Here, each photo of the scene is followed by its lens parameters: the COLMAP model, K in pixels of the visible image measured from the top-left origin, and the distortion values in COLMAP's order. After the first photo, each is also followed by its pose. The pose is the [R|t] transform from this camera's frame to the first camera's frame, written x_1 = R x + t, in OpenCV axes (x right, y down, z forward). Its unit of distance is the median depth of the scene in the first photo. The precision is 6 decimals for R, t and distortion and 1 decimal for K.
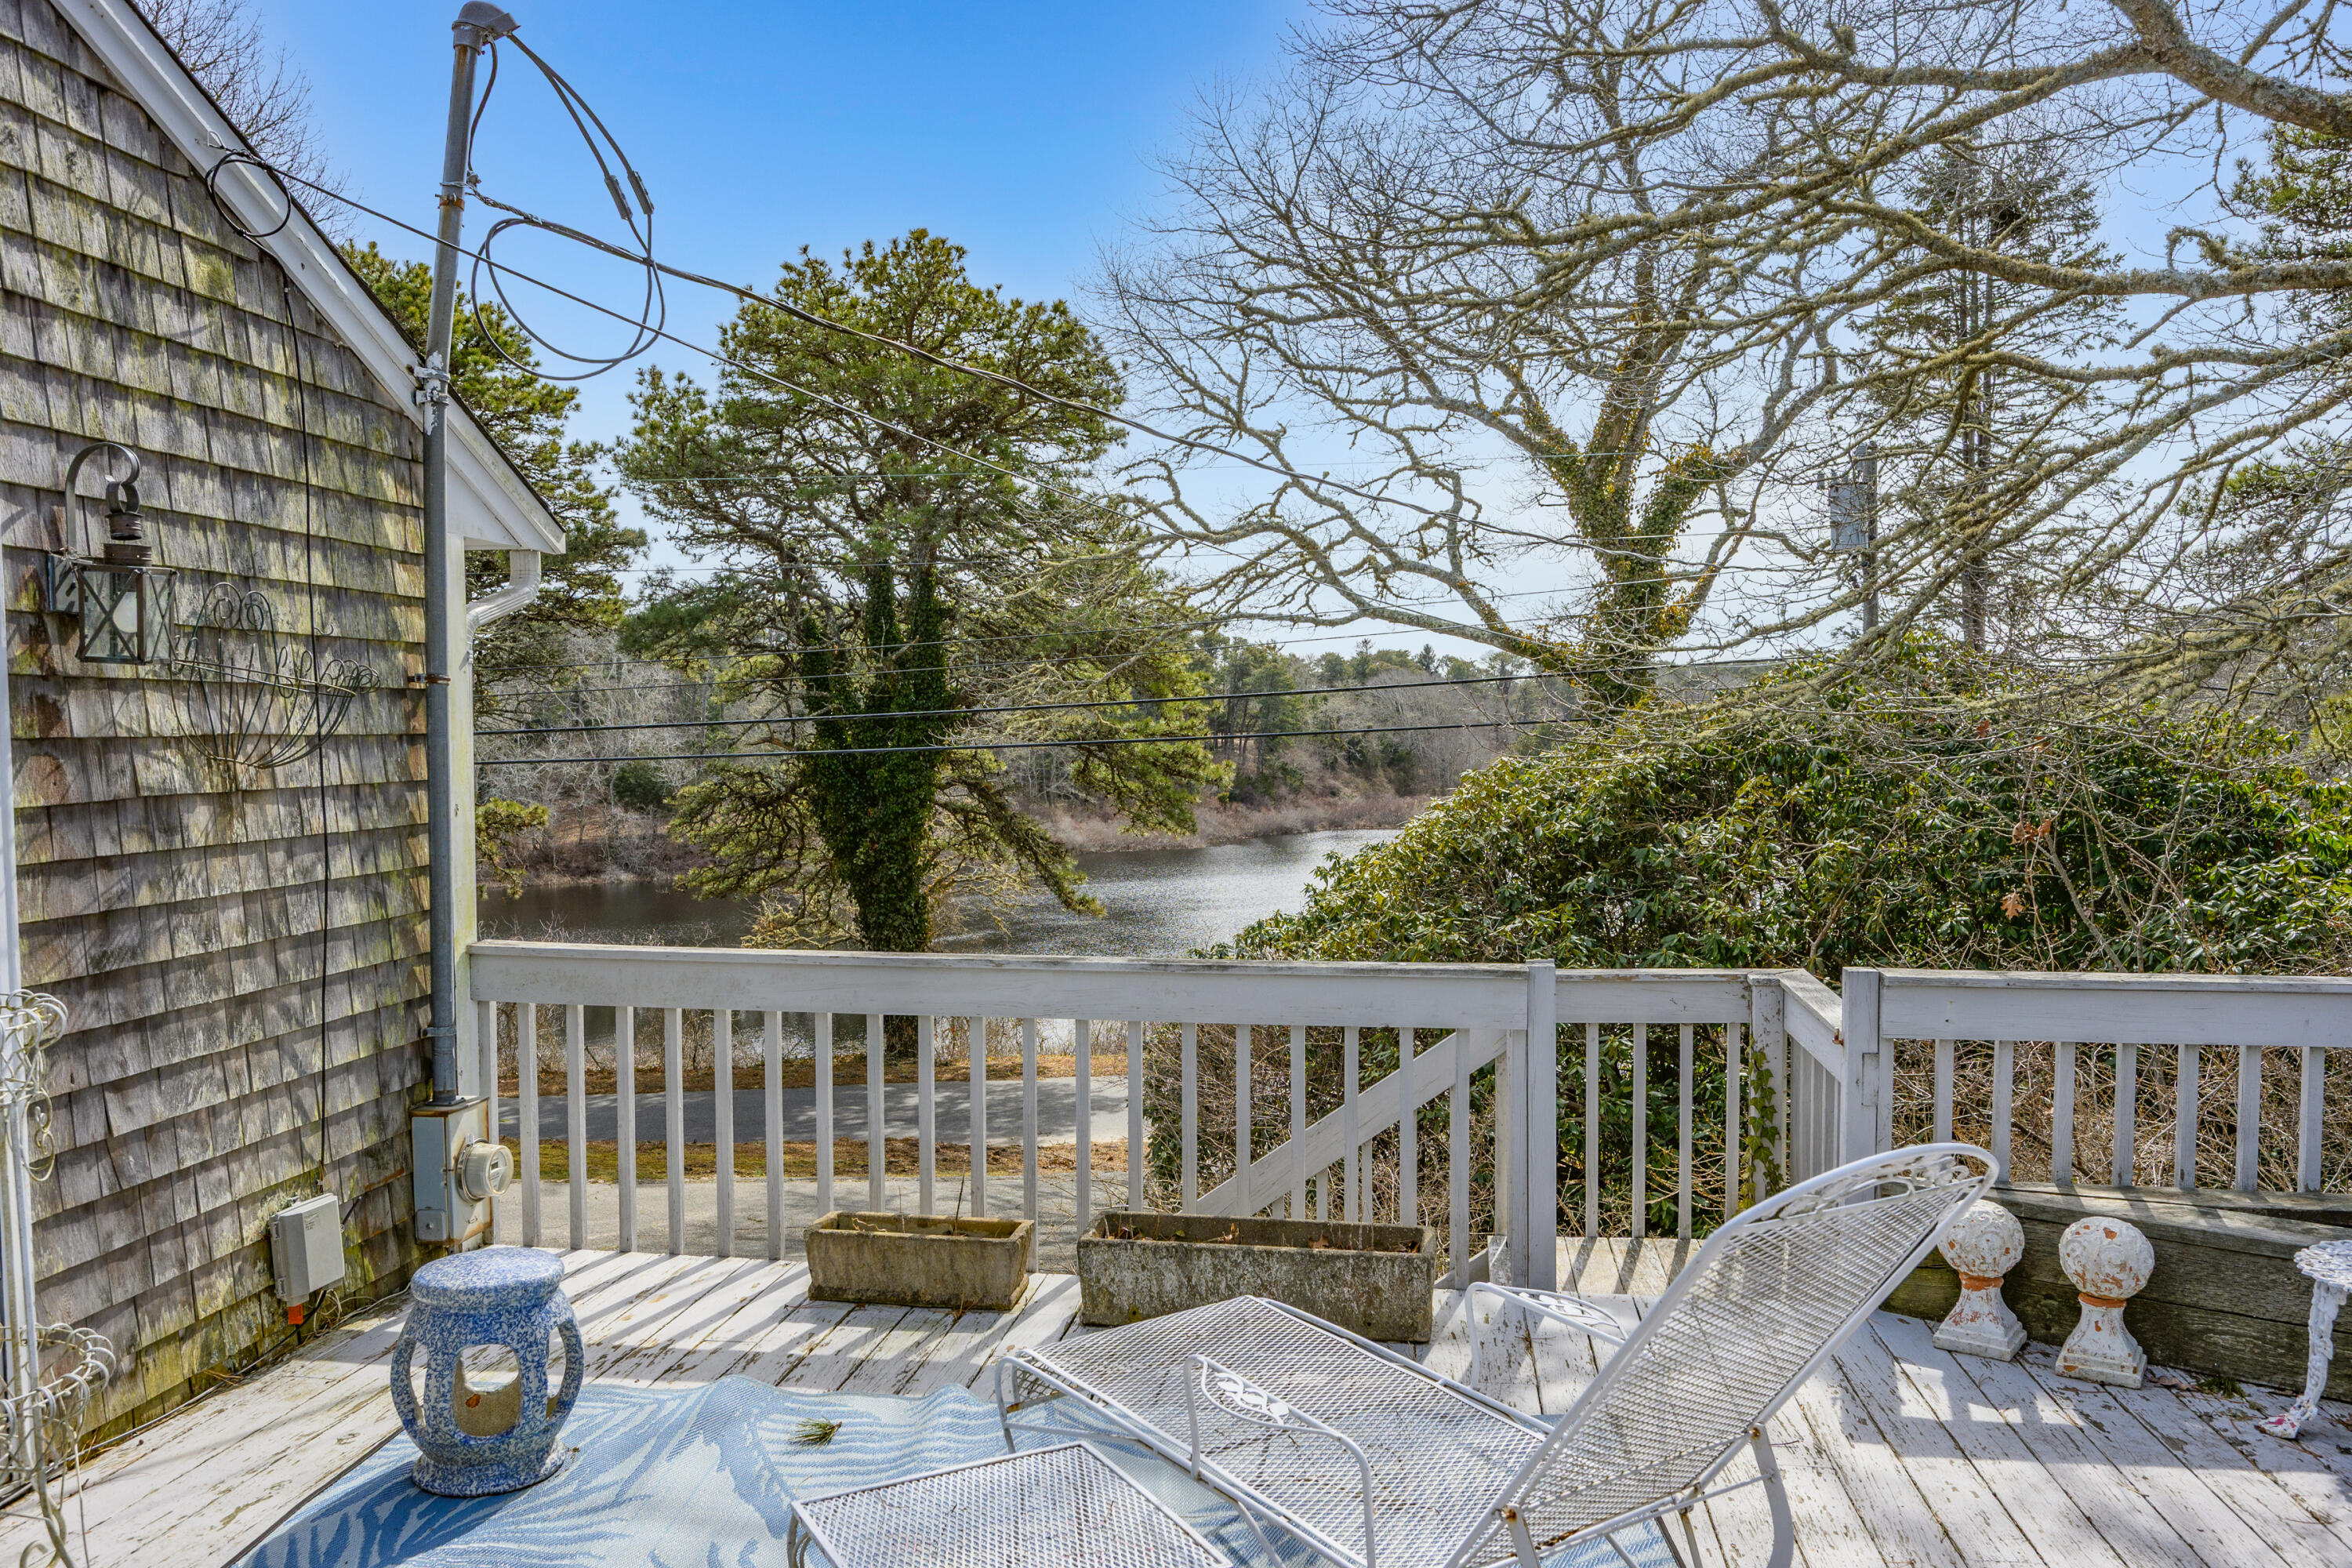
lens RADIAL K [[1769.8, 0, 1176.8], [0, 1769.8, 794.5], [0, 0, 1]] dist [-0.025117, -0.000779]
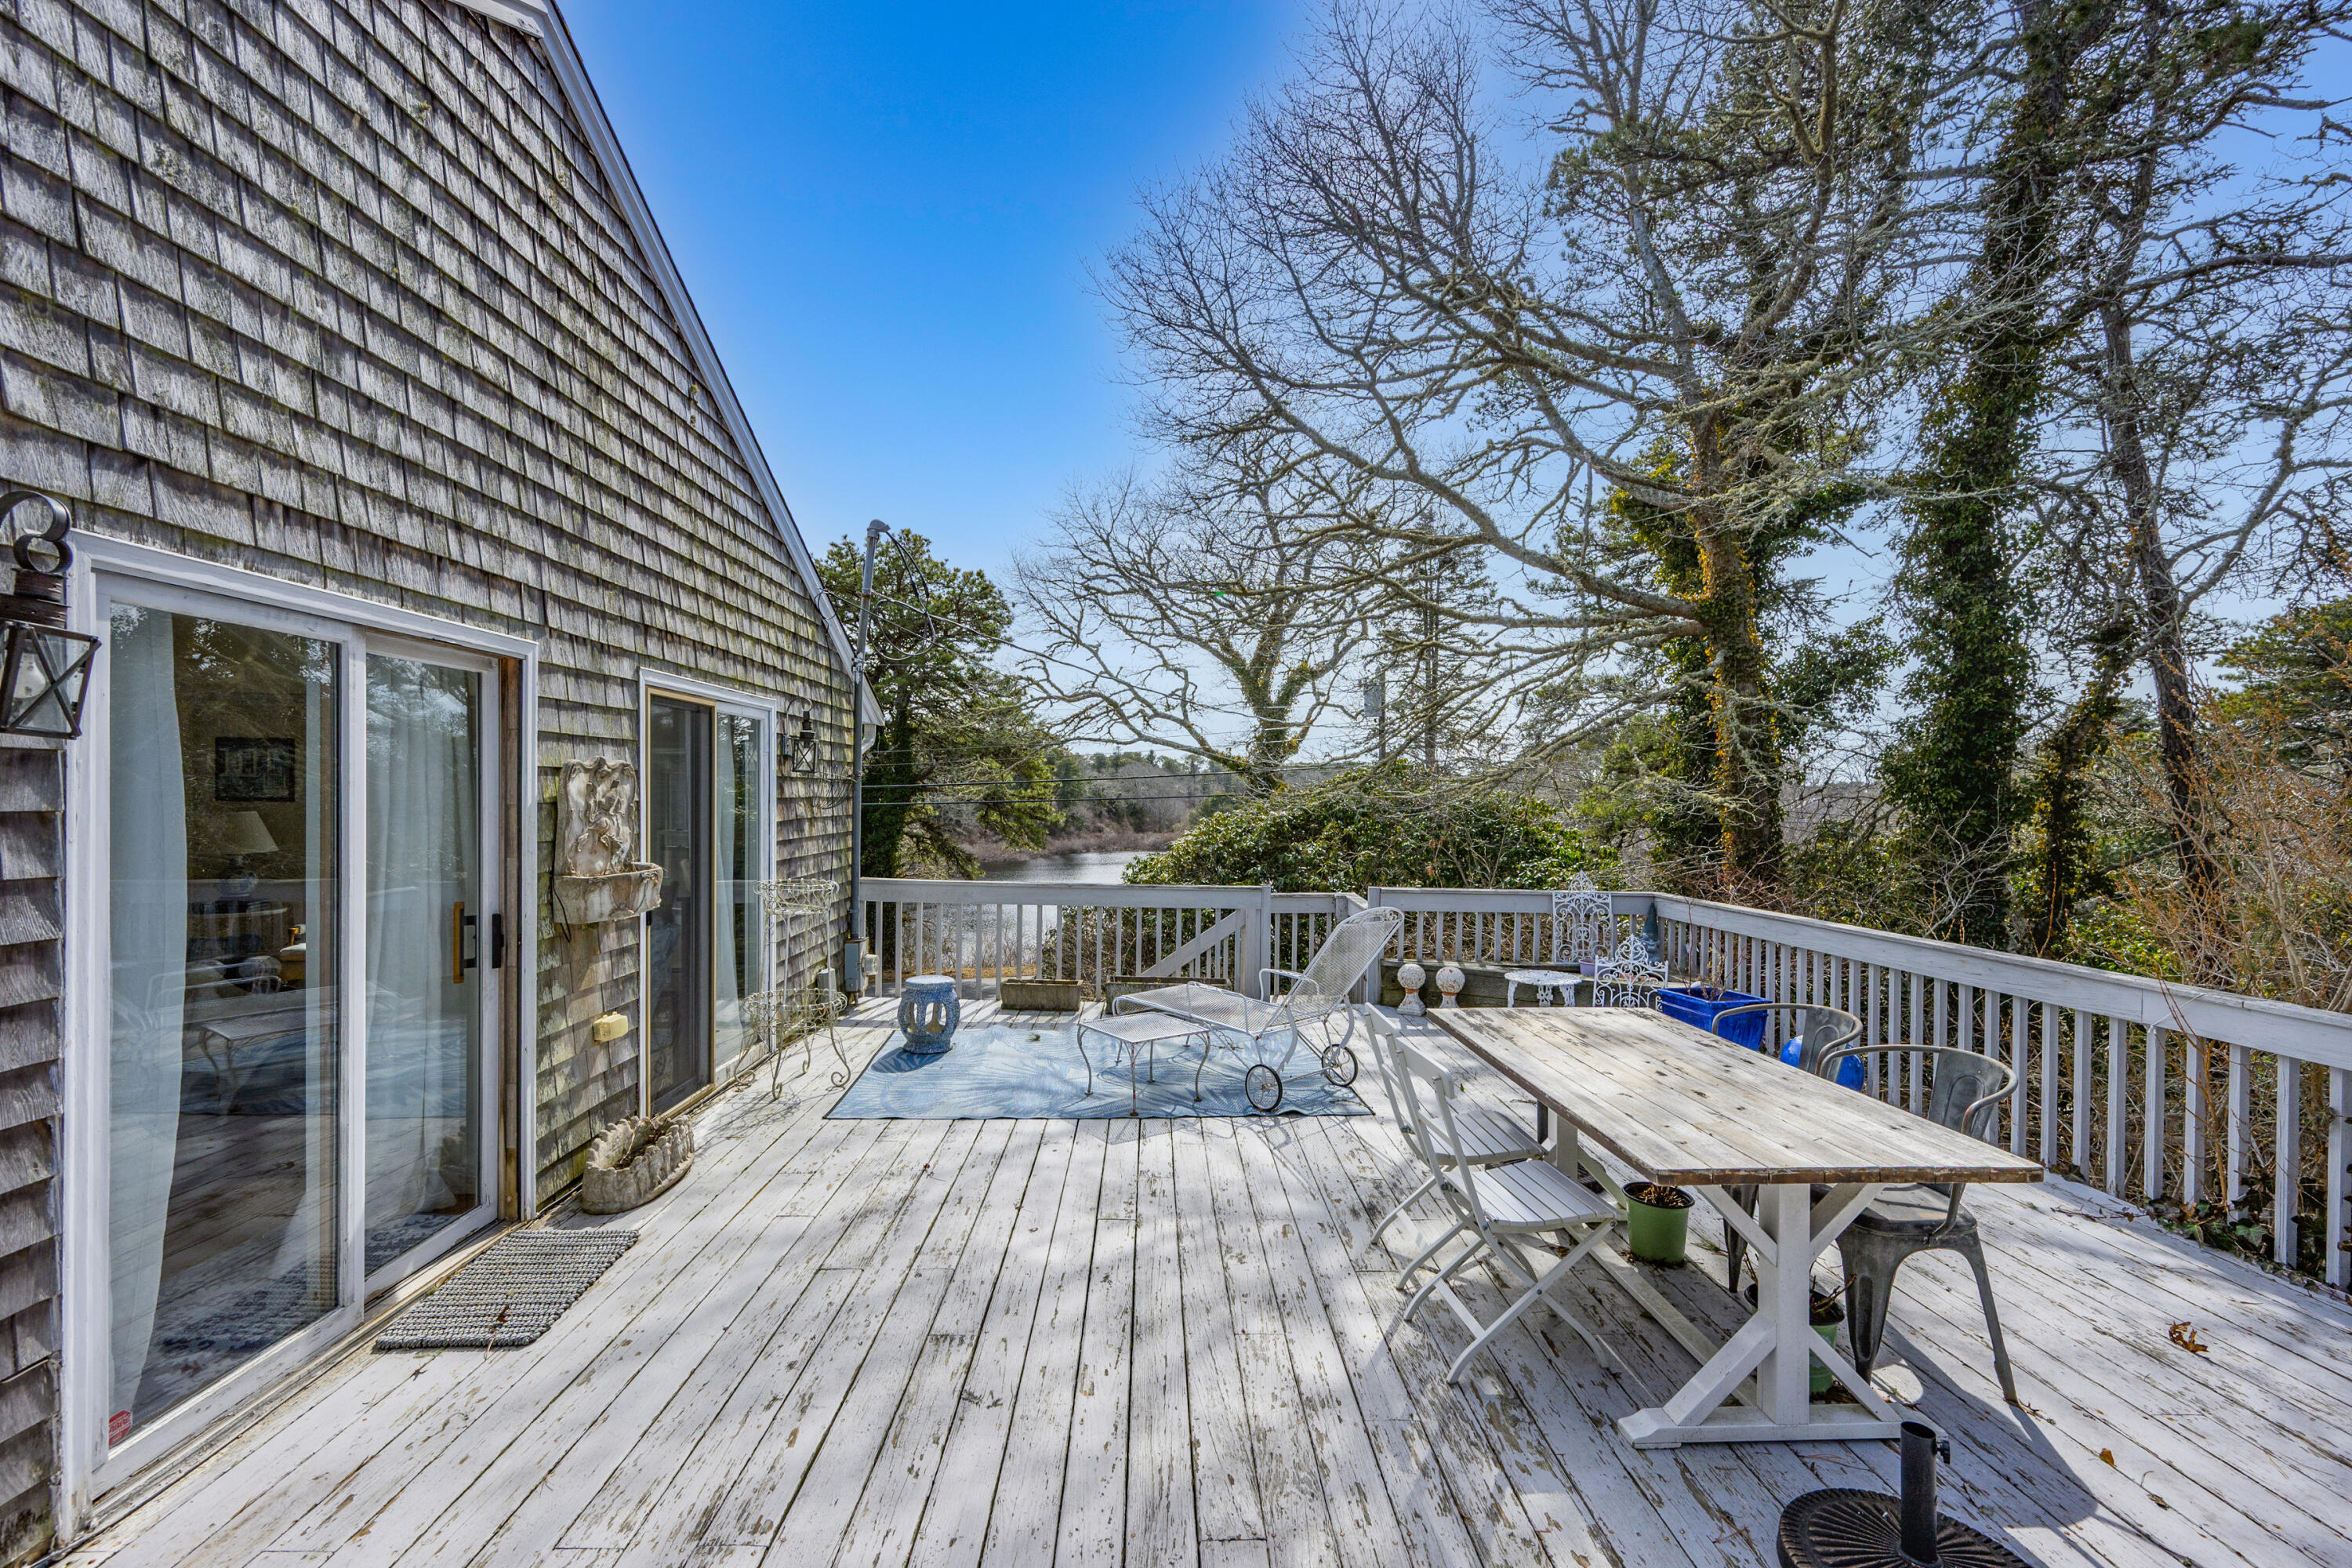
lens RADIAL K [[1006.5, 0, 1175.2], [0, 1006.5, 788.5], [0, 0, 1]] dist [0.000298, 0.000005]
pose [[0.985603, 0.019212, 0.167980, -0.044811], [-0.011968, 0.998958, -0.044036, 0.002853], [-0.168651, 0.041391, 0.984806, -0.121905]]
